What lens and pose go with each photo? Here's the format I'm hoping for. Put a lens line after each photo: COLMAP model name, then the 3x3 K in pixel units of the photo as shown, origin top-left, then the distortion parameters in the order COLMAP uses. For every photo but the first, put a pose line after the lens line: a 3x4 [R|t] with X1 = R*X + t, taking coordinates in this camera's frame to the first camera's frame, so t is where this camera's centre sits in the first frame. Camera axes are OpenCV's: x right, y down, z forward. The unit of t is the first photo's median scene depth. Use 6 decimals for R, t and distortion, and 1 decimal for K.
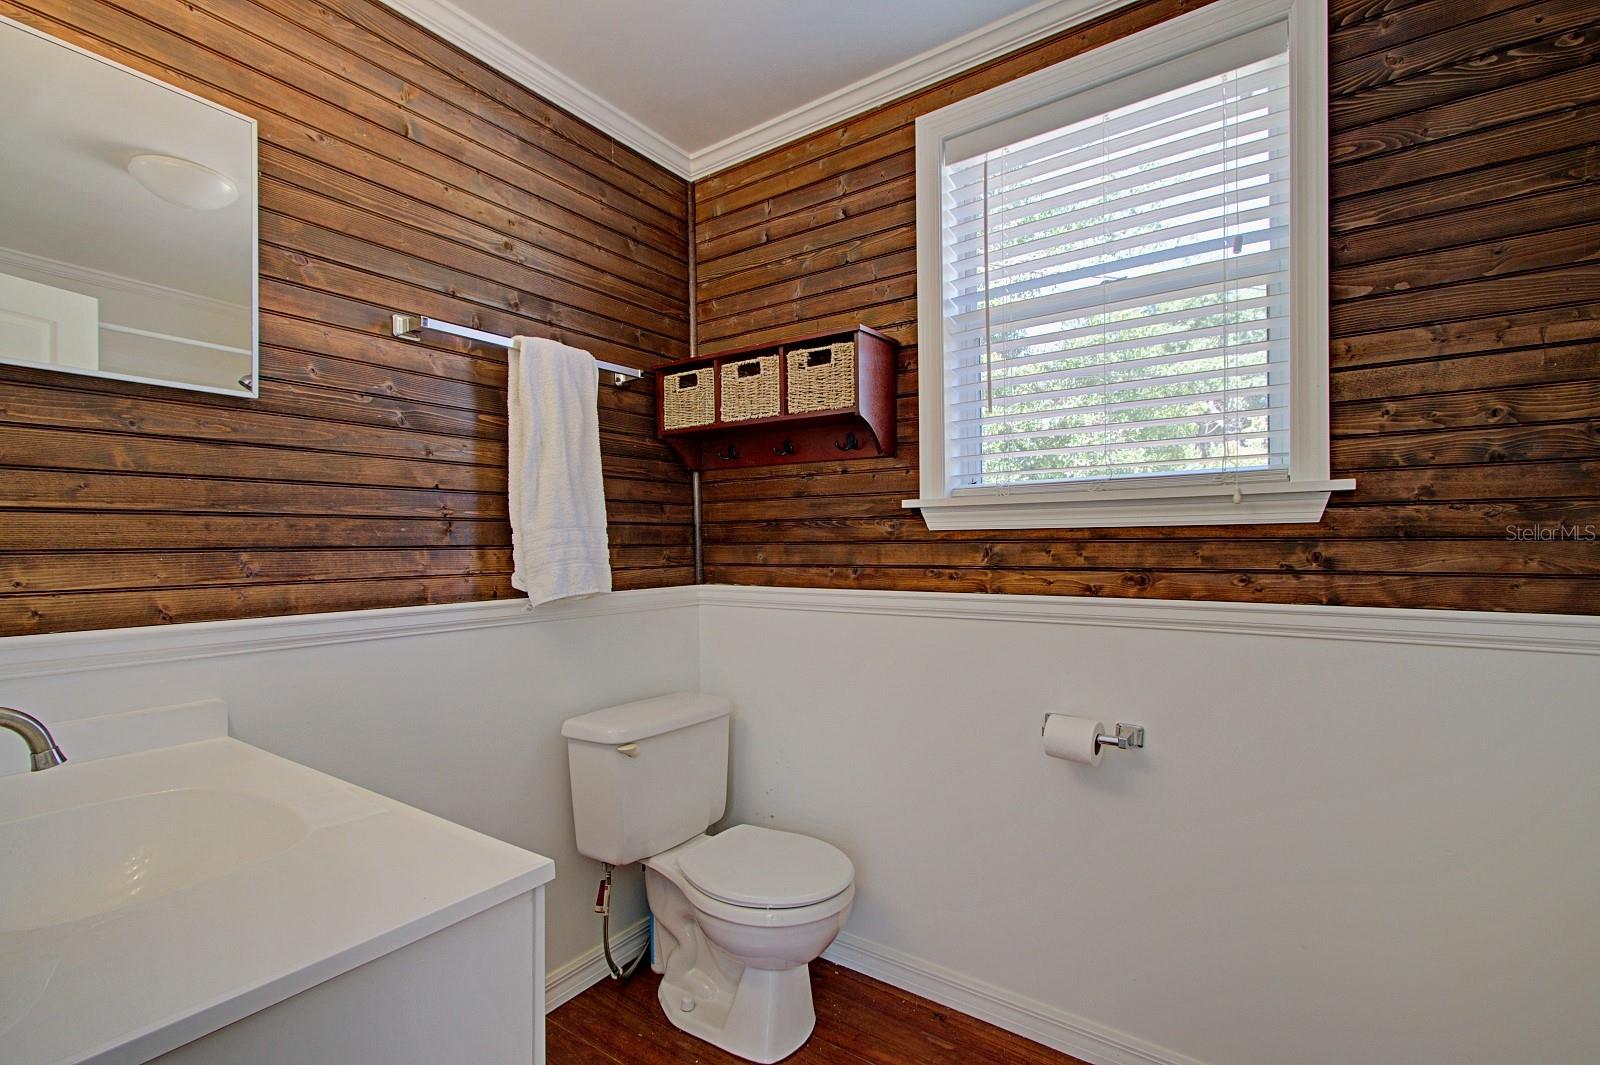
lens RADIAL K [[744.3, 0, 803.1], [0, 744.3, 535.7], [0, 0, 1]] dist [0.012819, -0.001698]
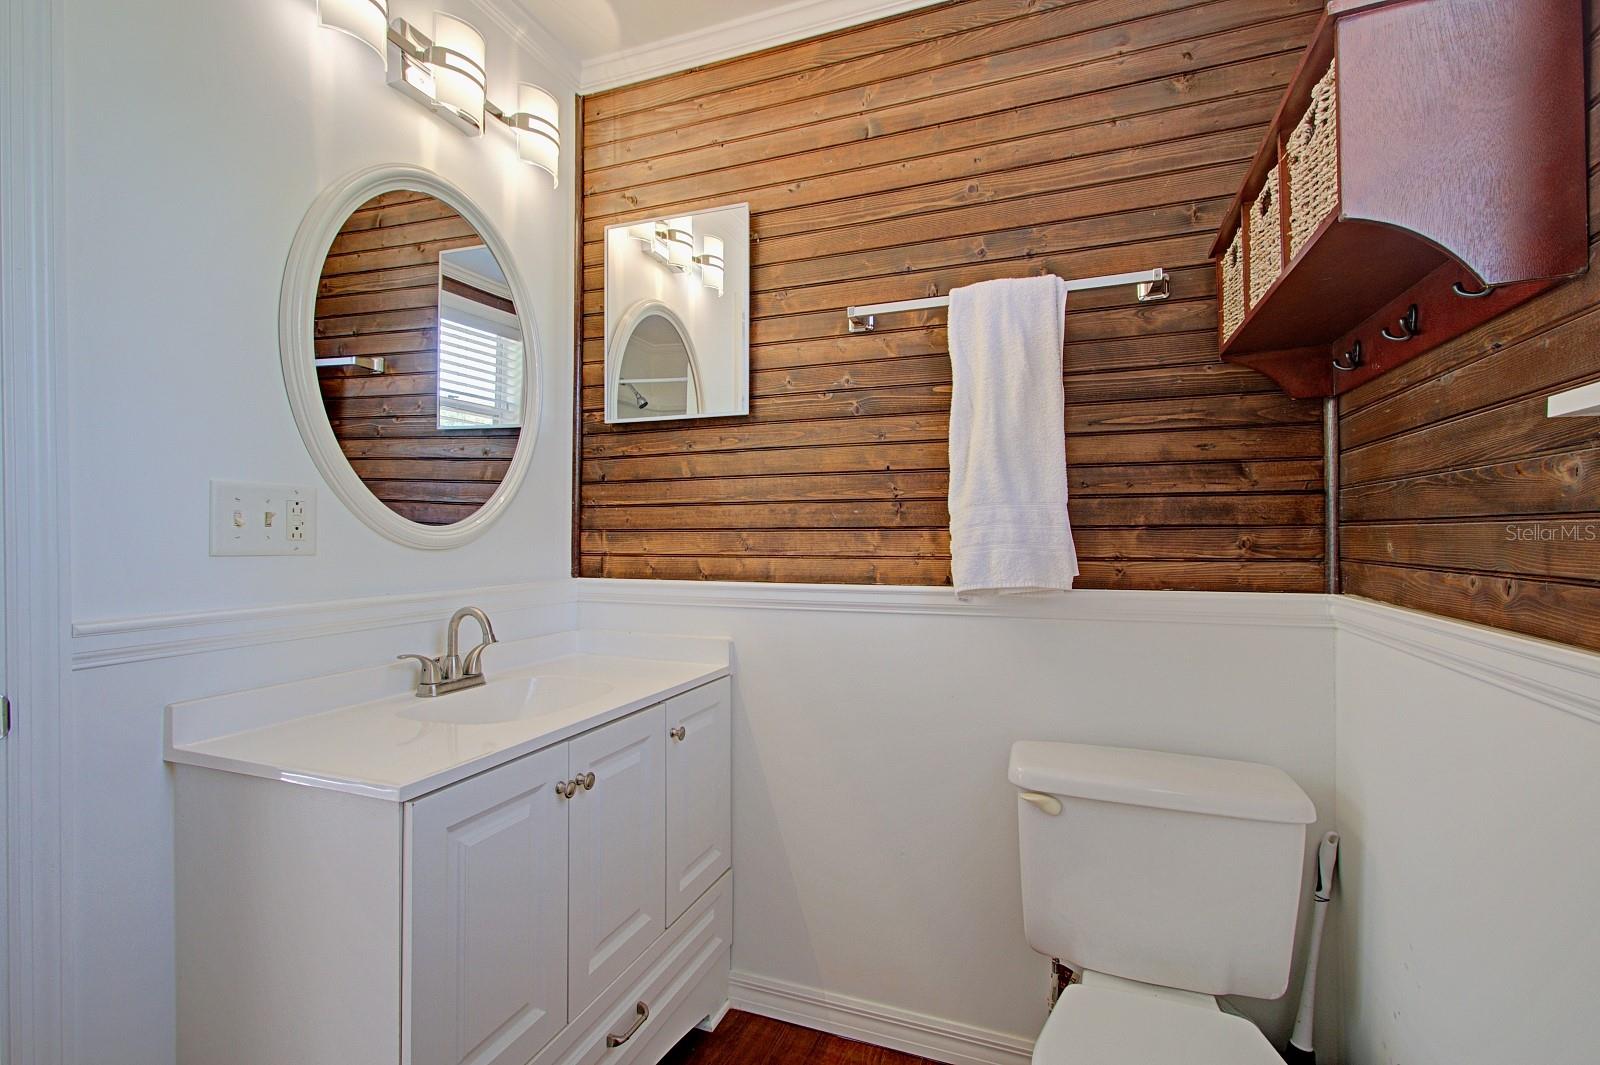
lens RADIAL K [[744.3, 0, 795.9], [0, 744.3, 533.2], [0, 0, 1]] dist [0.012819, -0.001698]
pose [[0.225552, 0.002458, -0.974228, 0.426935], [0.009780, 0.999941, 0.004787, 0.014694], [0.974182, -0.010607, 0.225515, 0.599464]]
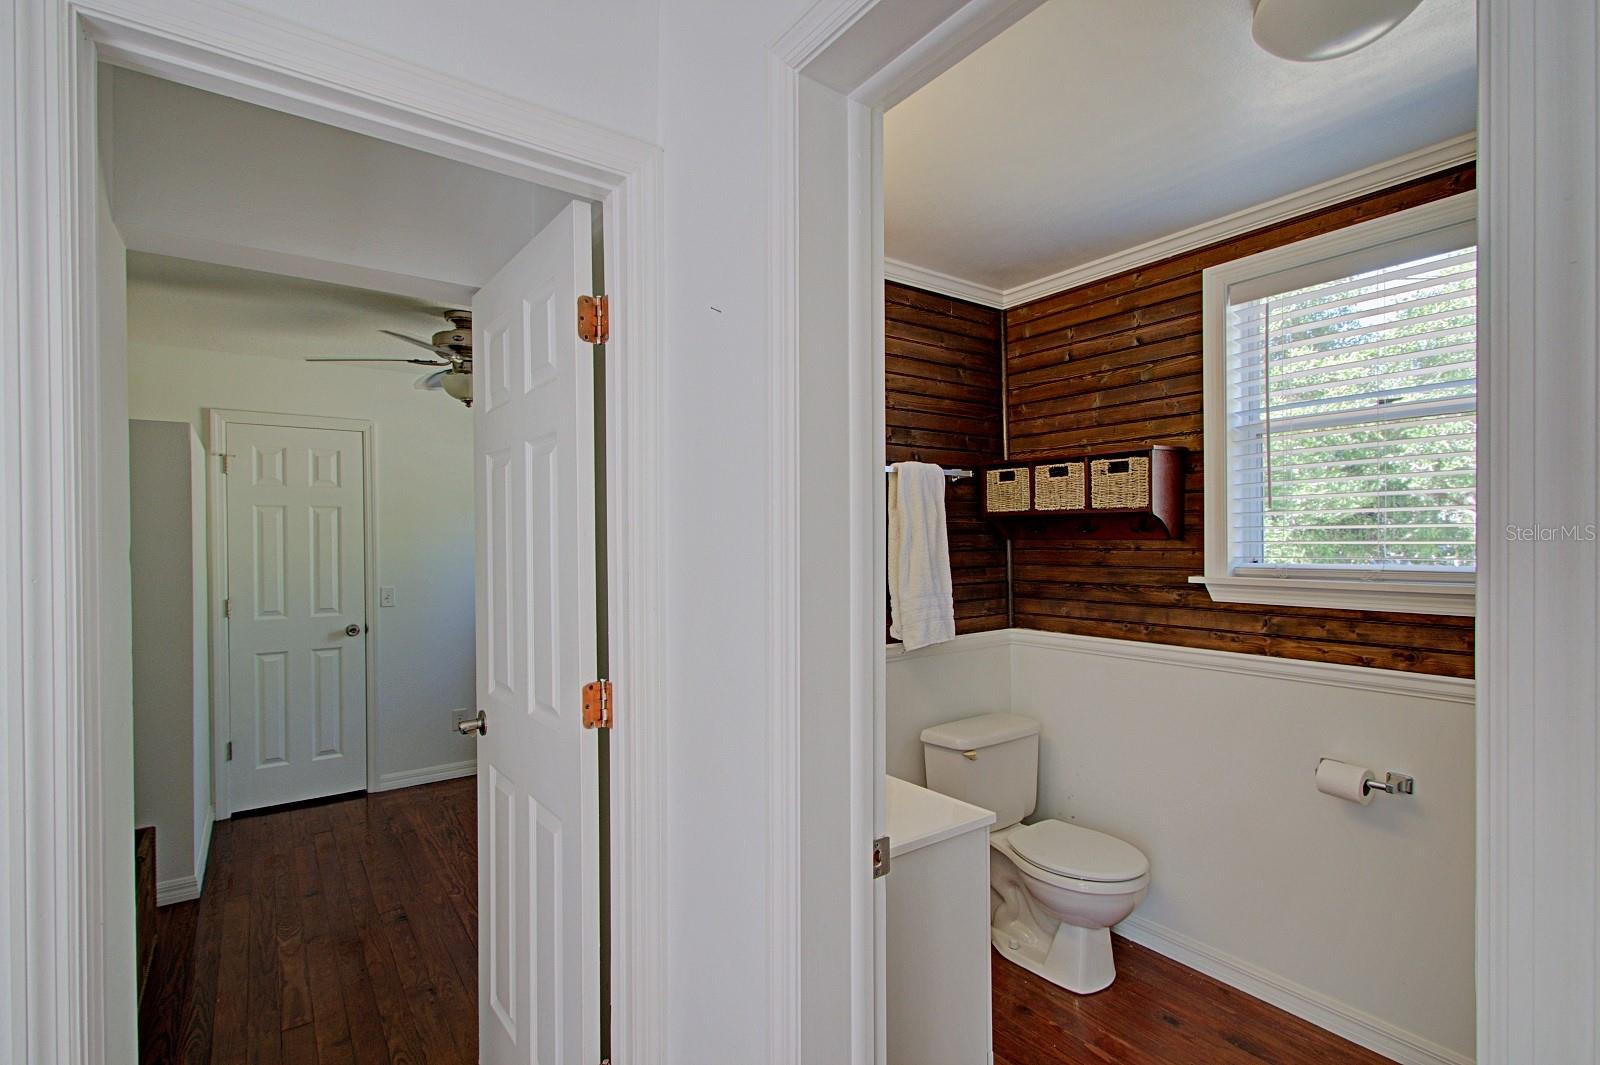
lens RADIAL K [[744.3, 0, 815.0], [0, 744.3, 542.9], [0, 0, 1]] dist [0.012819, -0.001698]
pose [[0.949240, 0.000616, -0.314551, -0.073333], [0.004753, 0.999856, 0.016302, -0.133389], [0.314516, -0.016969, 0.949101, -0.407966]]
